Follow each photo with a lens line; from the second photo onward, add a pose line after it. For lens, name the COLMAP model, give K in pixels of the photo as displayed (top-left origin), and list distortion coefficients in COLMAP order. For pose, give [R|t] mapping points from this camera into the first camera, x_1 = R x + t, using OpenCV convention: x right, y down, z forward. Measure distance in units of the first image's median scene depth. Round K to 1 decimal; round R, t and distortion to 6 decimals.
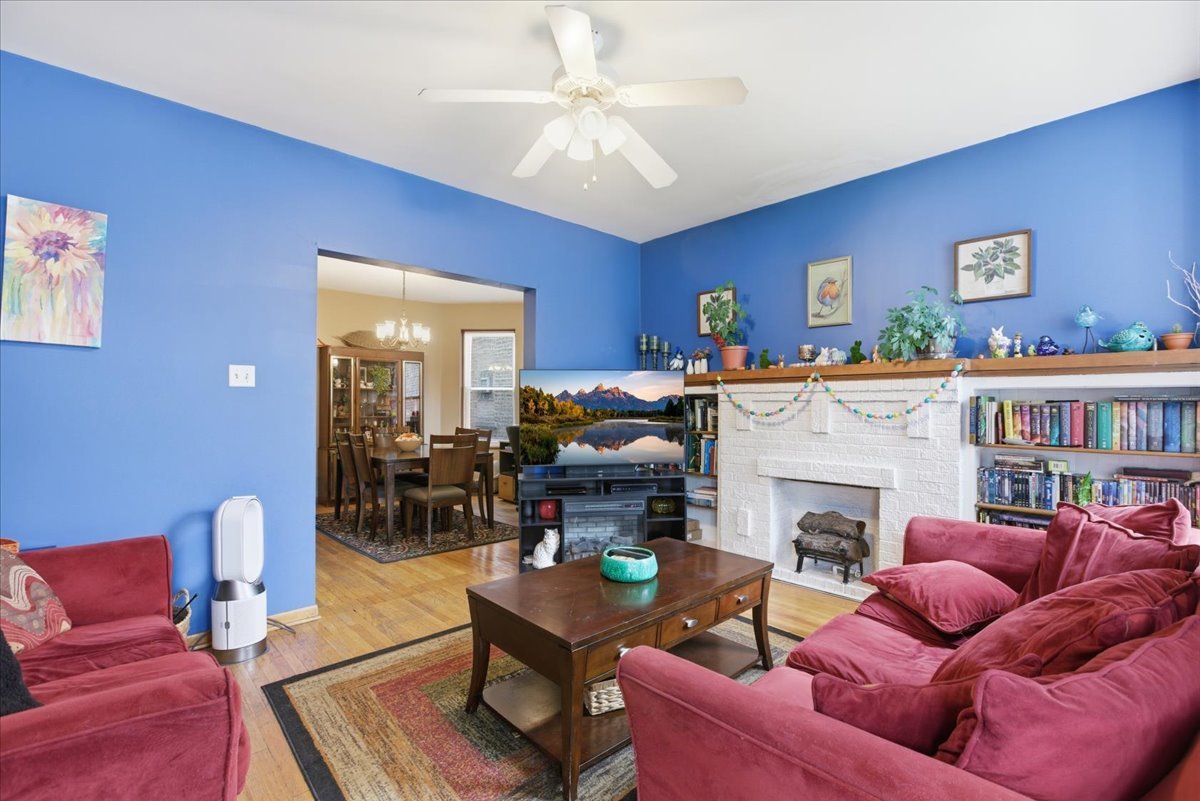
lens RADIAL K [[533.8, 0, 607.9], [0, 533.8, 401.6], [0, 0, 1]] dist [-0.015118, 0.005329]
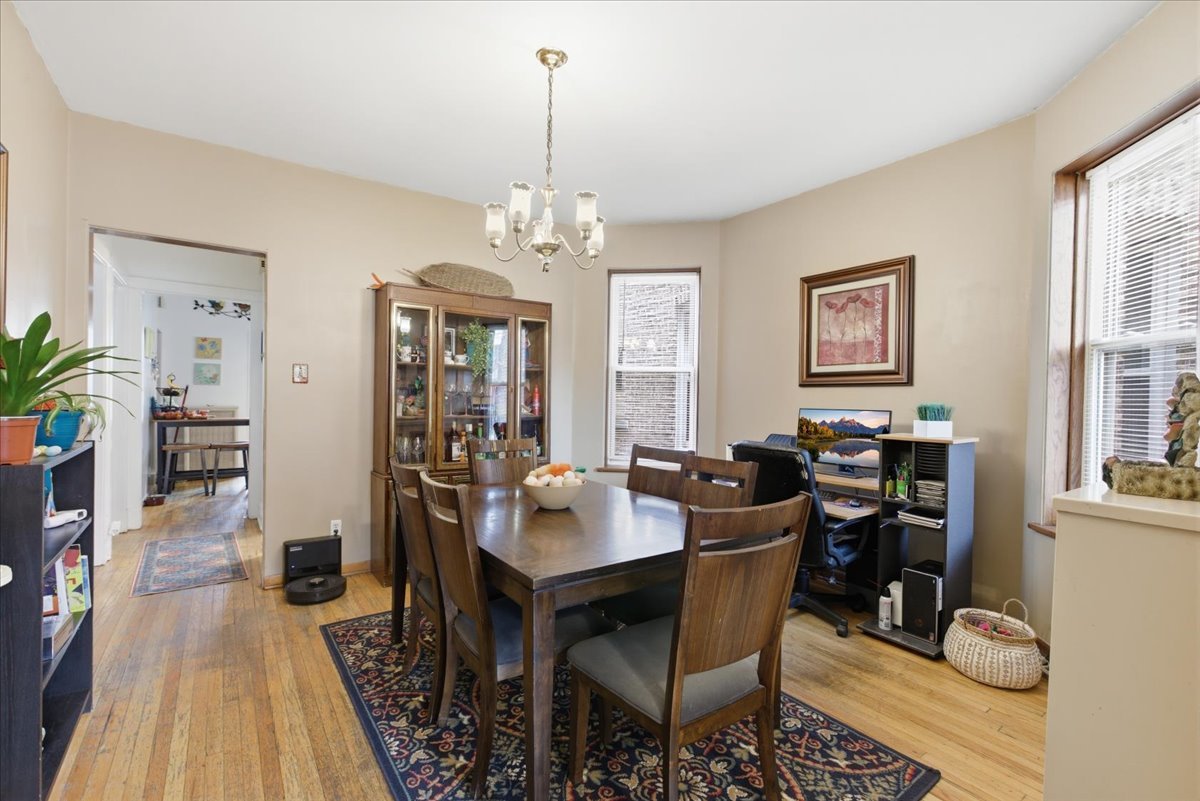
lens RADIAL K [[533.8, 0, 607.9], [0, 533.8, 401.6], [0, 0, 1]] dist [-0.015118, 0.005329]
pose [[0.991472, 0.018260, -0.129032, -0.226790], [-0.016156, 0.999719, 0.017328, 0.001030], [0.129312, -0.015096, 0.991489, 0.476352]]
